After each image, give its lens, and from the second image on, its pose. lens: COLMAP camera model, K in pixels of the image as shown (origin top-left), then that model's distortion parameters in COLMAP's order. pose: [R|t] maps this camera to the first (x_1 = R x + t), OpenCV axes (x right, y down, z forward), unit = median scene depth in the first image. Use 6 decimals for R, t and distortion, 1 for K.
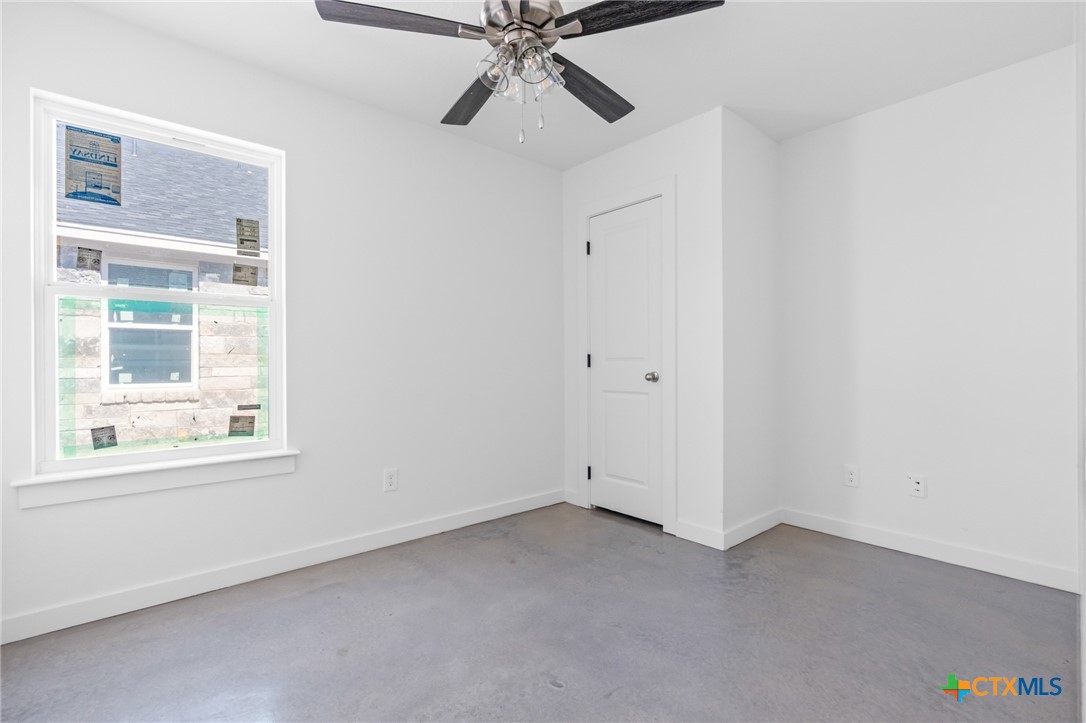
lens RADIAL K [[489.8, 0, 543.0], [0, 489.8, 361.5], [0, 0, 1]] dist [0.000596, 0.000207]
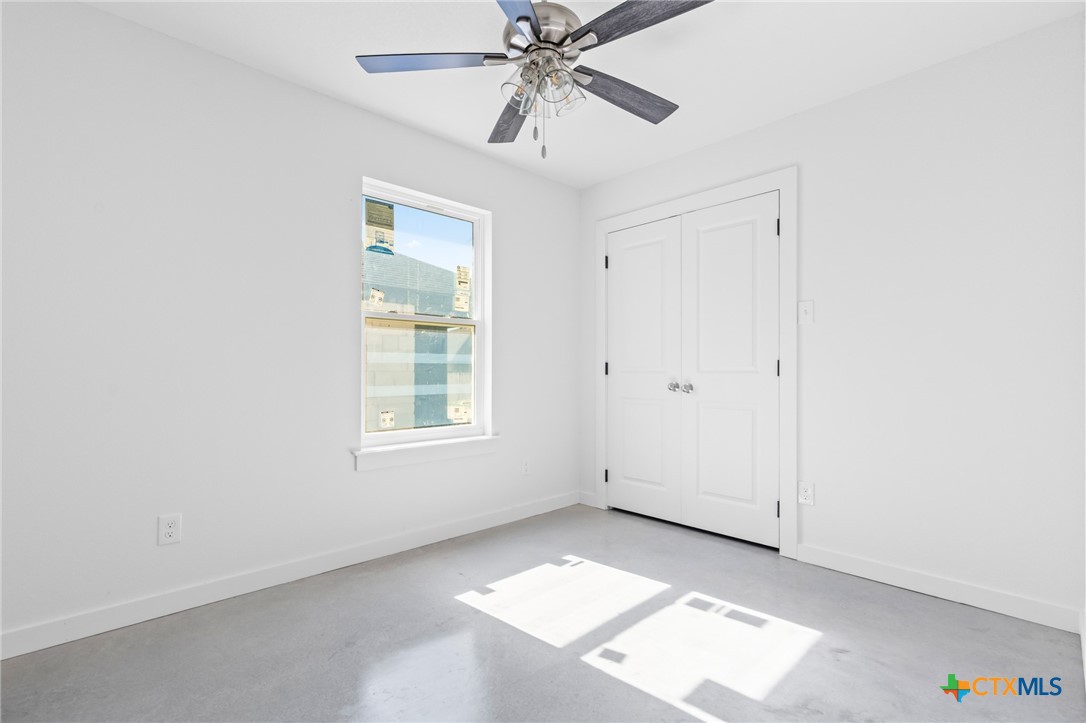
lens RADIAL K [[511.2, 0, 543.0], [0, 511.2, 361.5], [0, 0, 1]] dist [-0.000191, 0.000172]
pose [[0.998057, 0.003772, 0.062197, -0.123723], [-0.002880, 0.999892, -0.014431, -0.000289], [-0.062245, 0.014224, 0.997960, -0.102756]]
